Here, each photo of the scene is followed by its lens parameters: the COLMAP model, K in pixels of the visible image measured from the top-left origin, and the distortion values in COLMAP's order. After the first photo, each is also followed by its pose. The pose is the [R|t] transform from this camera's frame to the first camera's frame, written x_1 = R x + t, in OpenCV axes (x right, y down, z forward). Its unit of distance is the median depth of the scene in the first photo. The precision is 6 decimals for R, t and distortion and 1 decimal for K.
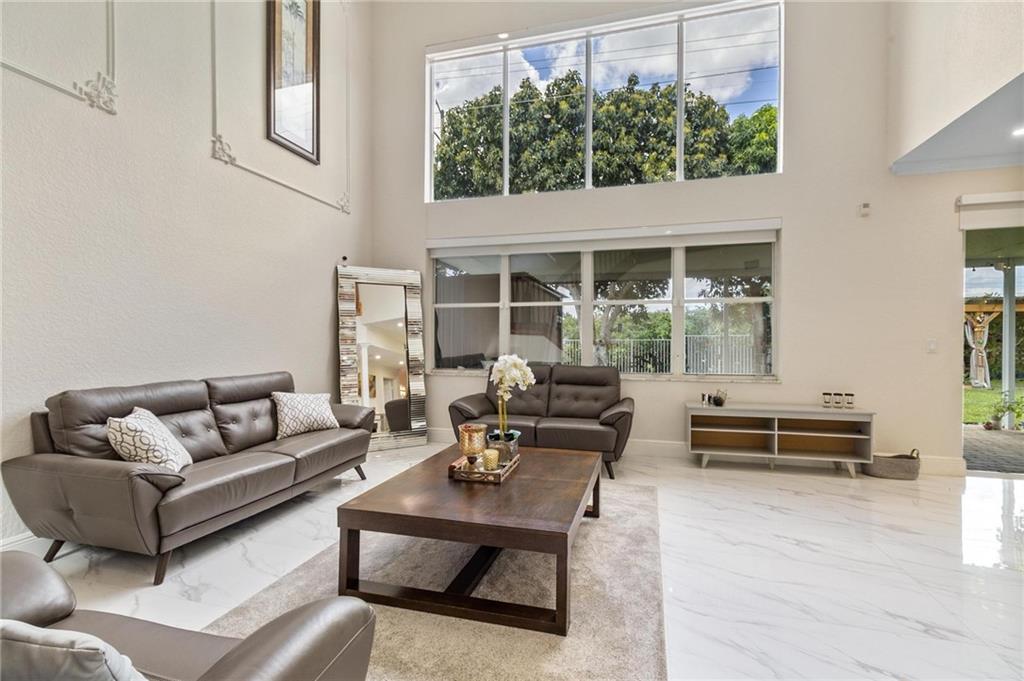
lens RADIAL K [[480.3, 0, 513.7], [0, 480.3, 336.8], [0, 0, 1]] dist [0.000229, -0.000156]
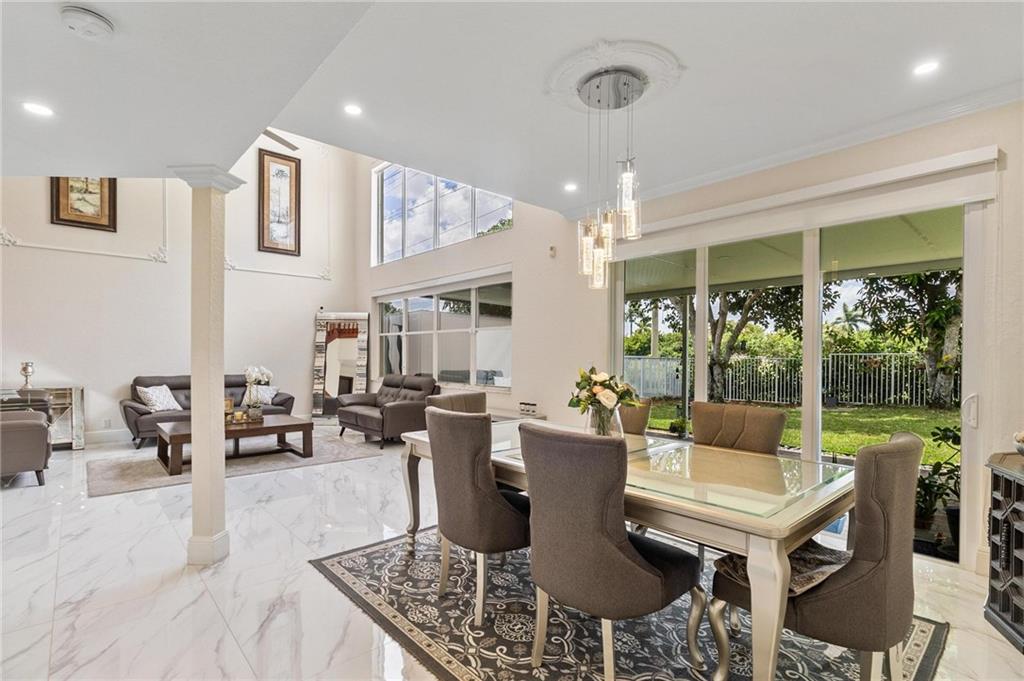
lens RADIAL K [[483.2, 0, 511.5], [0, 483.2, 352.8], [0, 0, 1]] dist [-0.000282, -0.000053]
pose [[0.843856, 0.002321, -0.536565, 1.239316], [-0.000988, 0.999996, 0.002771, -0.014873], [0.536569, -0.001809, 0.843854, -0.069573]]
